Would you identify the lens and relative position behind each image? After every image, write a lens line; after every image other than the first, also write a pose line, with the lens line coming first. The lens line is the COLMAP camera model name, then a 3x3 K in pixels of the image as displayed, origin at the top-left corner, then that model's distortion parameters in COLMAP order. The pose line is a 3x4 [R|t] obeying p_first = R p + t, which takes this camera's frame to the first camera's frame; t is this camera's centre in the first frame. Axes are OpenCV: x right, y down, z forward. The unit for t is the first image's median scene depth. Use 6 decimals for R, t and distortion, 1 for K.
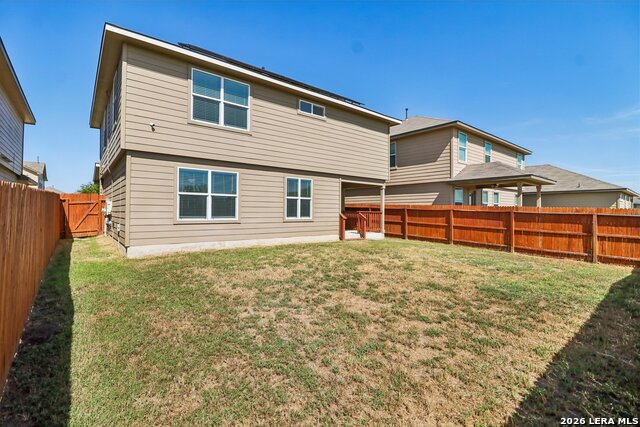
lens RADIAL K [[301.0, 0, 320.4], [0, 301.0, 215.7], [0, 0, 1]] dist [0.020877, 0.000339]
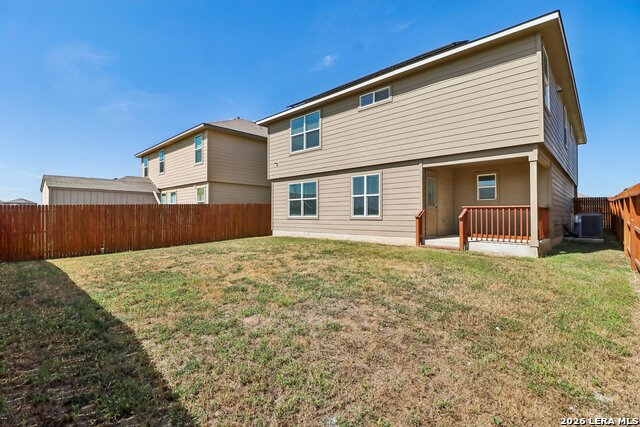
lens RADIAL K [[301.0, 0, 320.0], [0, 301.0, 210.8], [0, 0, 1]] dist [0.020877, 0.000339]
pose [[0.128523, -0.005746, -0.991690, 0.892160], [0.009863, 0.999941, -0.004515, -0.006389], [0.991658, -0.009201, 0.128572, 0.740530]]
